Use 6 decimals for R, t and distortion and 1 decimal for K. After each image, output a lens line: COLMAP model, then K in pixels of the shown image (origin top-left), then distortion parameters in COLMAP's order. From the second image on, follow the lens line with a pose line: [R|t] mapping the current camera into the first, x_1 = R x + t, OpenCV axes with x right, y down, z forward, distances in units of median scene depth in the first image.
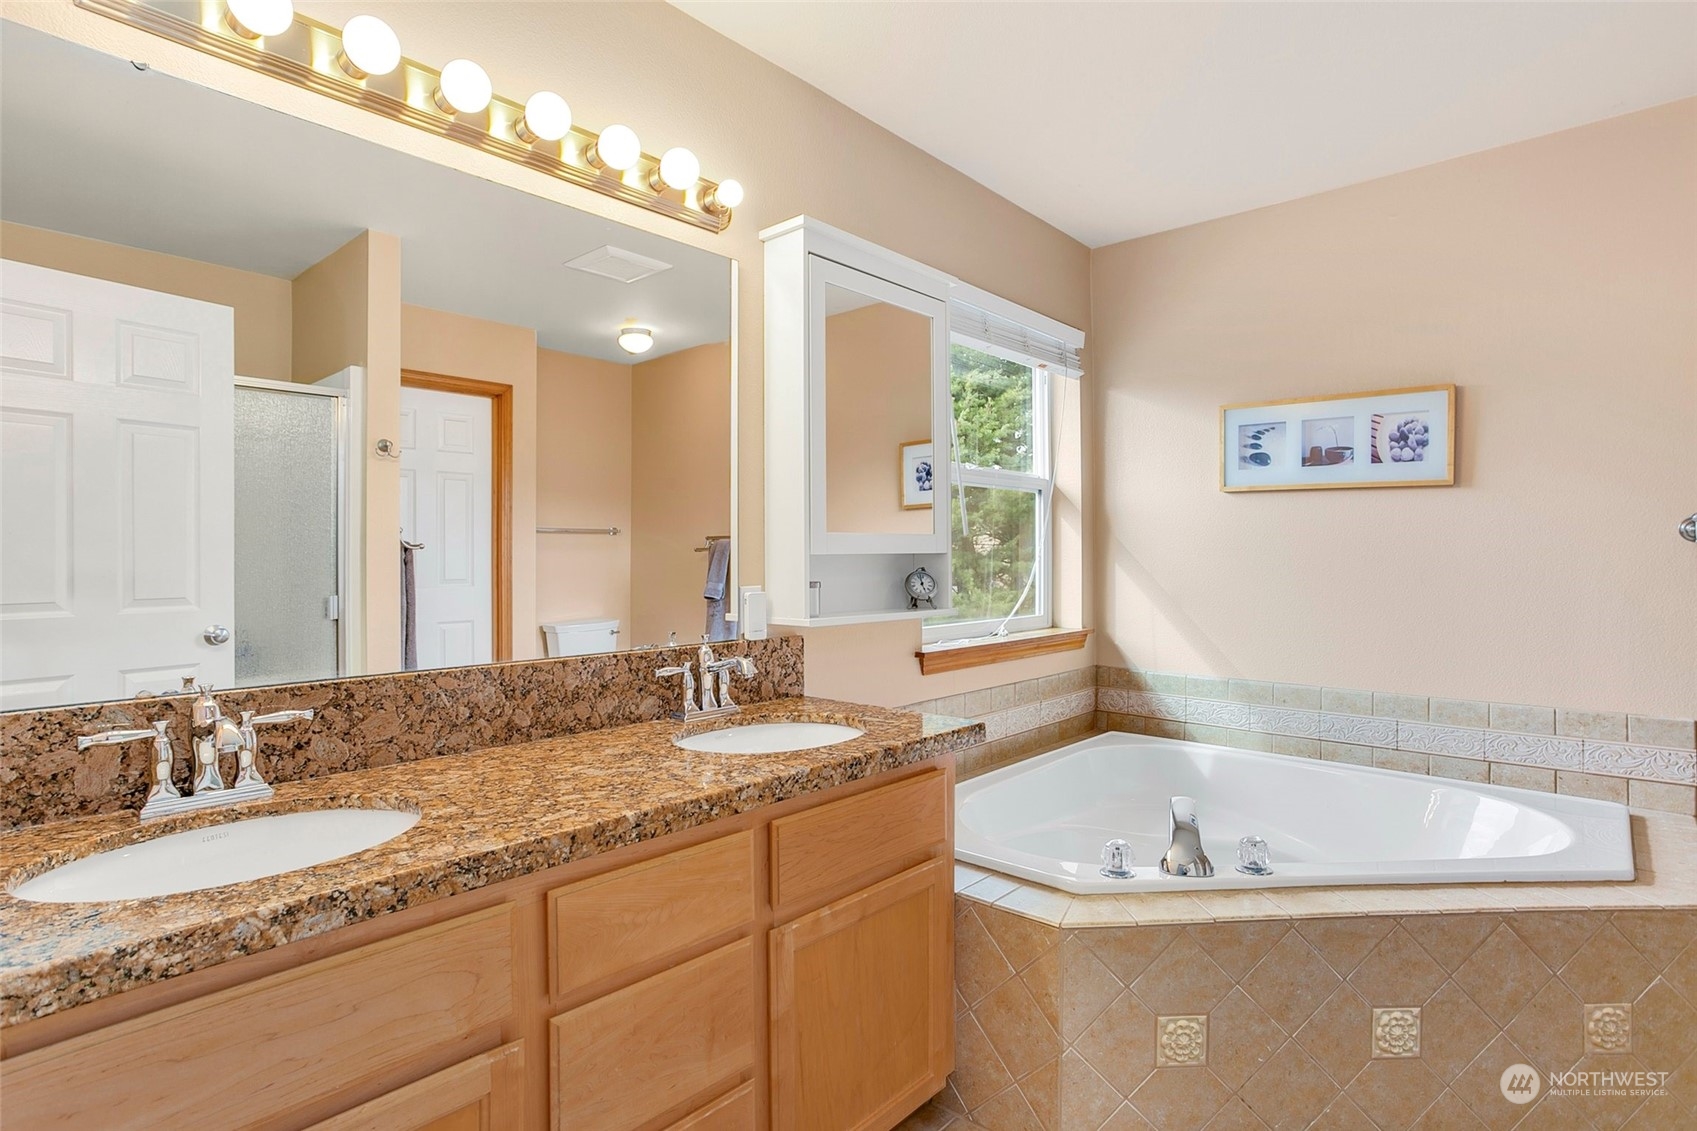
lens RADIAL K [[839.7, 0, 846.6], [0, 839.7, 559.9], [0, 0, 1]] dist [-0.043929, 0.023138]
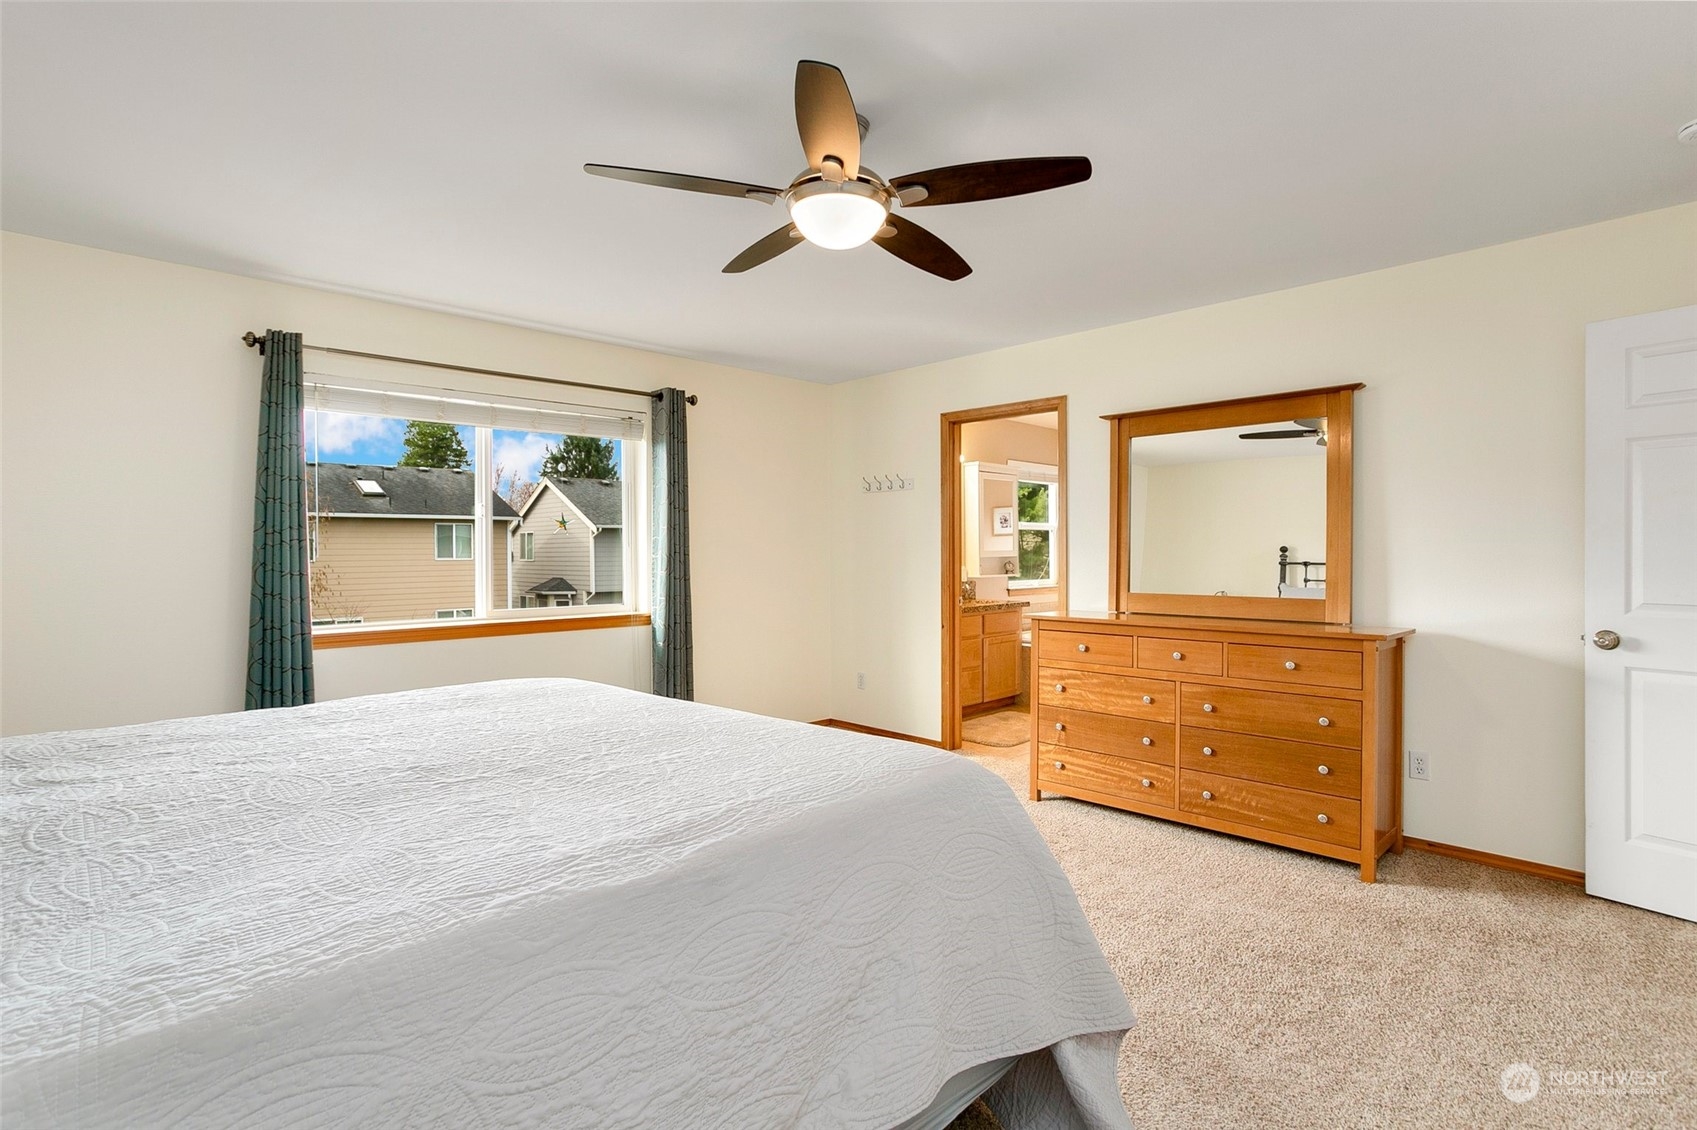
lens RADIAL K [[839.7, 0, 846.6], [0, 839.7, 559.4], [0, 0, 1]] dist [-0.043929, 0.023138]
pose [[0.998647, -0.000868, -0.051994, -0.295006], [0.001398, 0.999947, 0.010153, -0.023668], [0.051982, -0.010212, 0.998596, -1.797511]]
